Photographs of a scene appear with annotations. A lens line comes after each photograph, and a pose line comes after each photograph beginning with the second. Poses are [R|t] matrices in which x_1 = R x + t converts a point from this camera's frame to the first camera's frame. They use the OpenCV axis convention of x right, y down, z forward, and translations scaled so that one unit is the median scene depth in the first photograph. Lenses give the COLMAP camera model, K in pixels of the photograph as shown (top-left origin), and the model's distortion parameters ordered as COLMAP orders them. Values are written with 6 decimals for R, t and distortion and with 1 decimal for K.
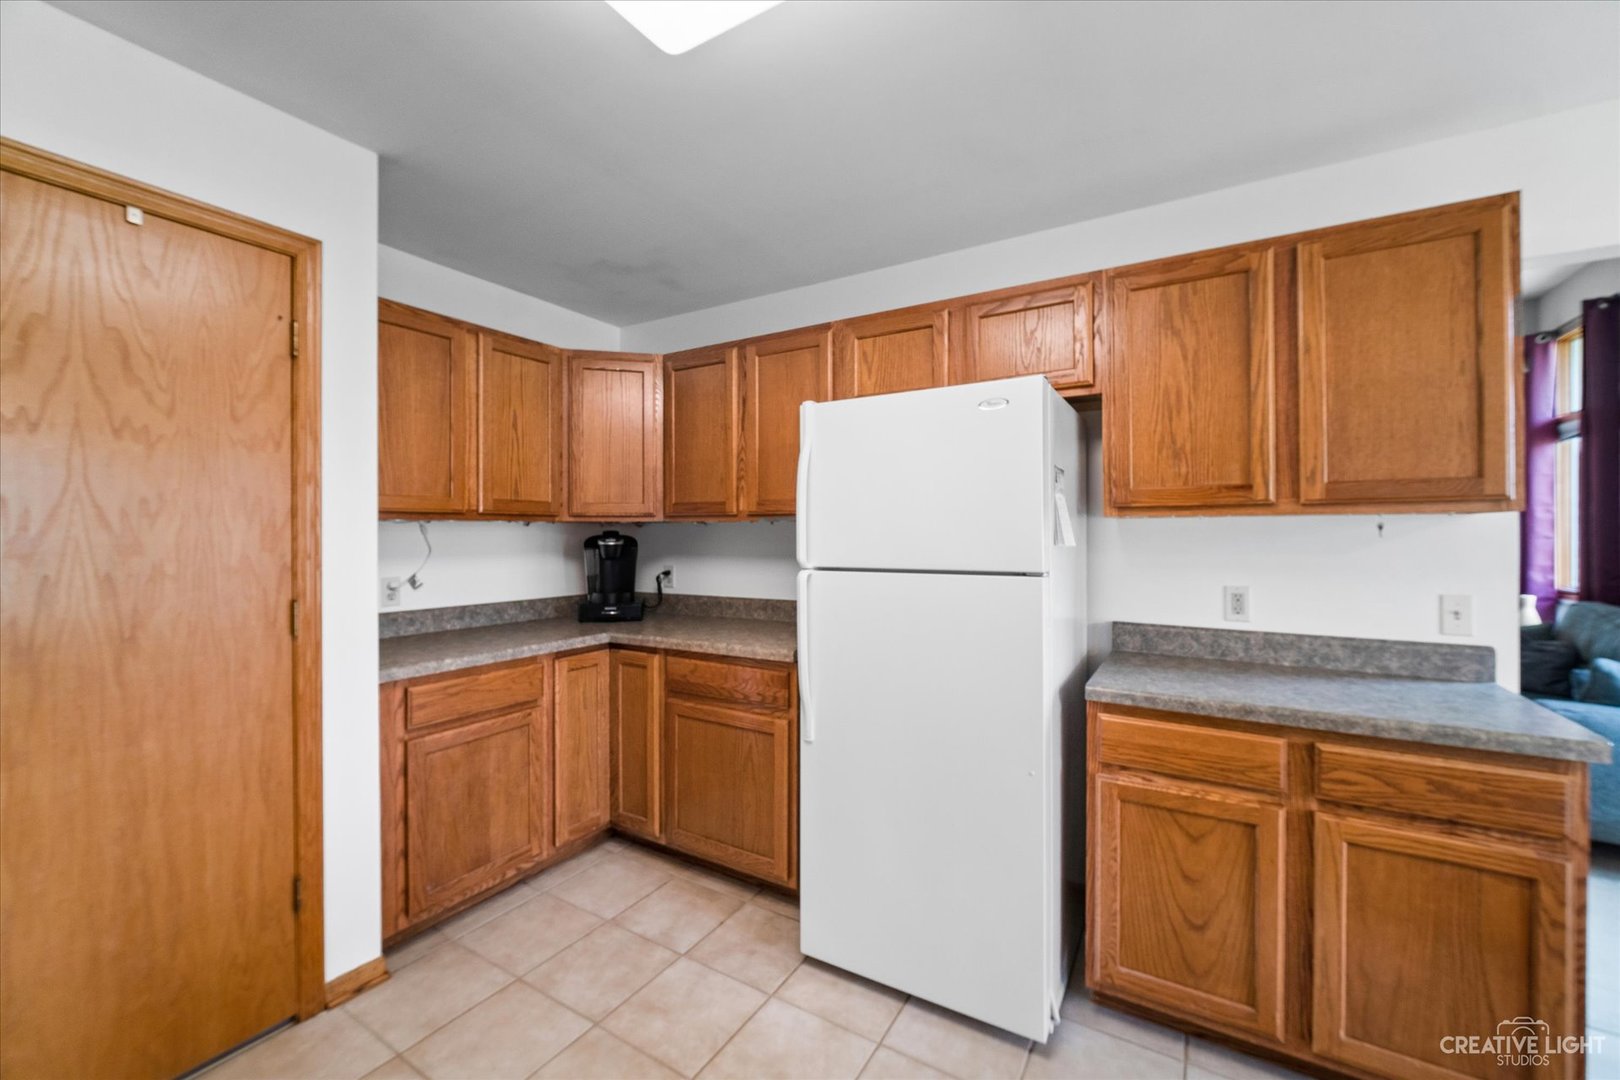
lens RADIAL K [[652.9, 0, 811.9], [0, 652.9, 534.4], [0, 0, 1]] dist [-0.000592, 0.000045]
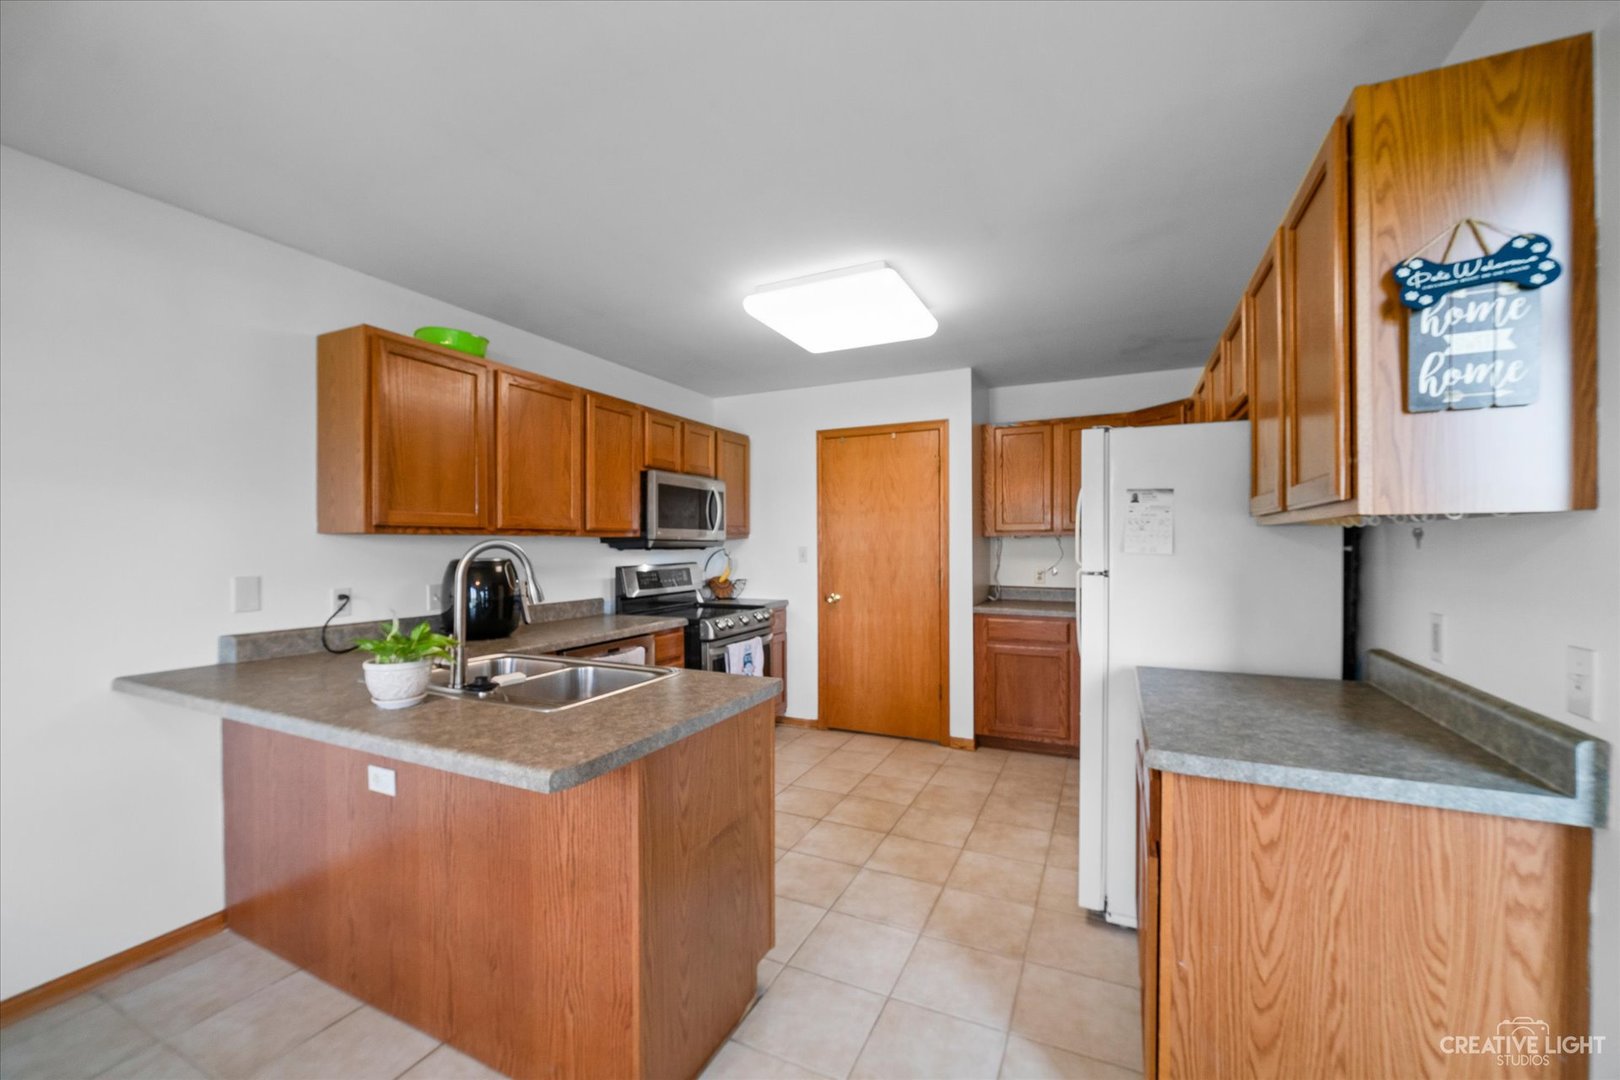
lens RADIAL K [[652.9, 0, 811.9], [0, 652.9, 534.4], [0, 0, 1]] dist [-0.000592, 0.000045]
pose [[0.118908, -0.012601, -0.992825, 1.558754], [0.001330, 0.999921, -0.012532, -0.004133], [0.992904, 0.000170, 0.118915, 0.237883]]
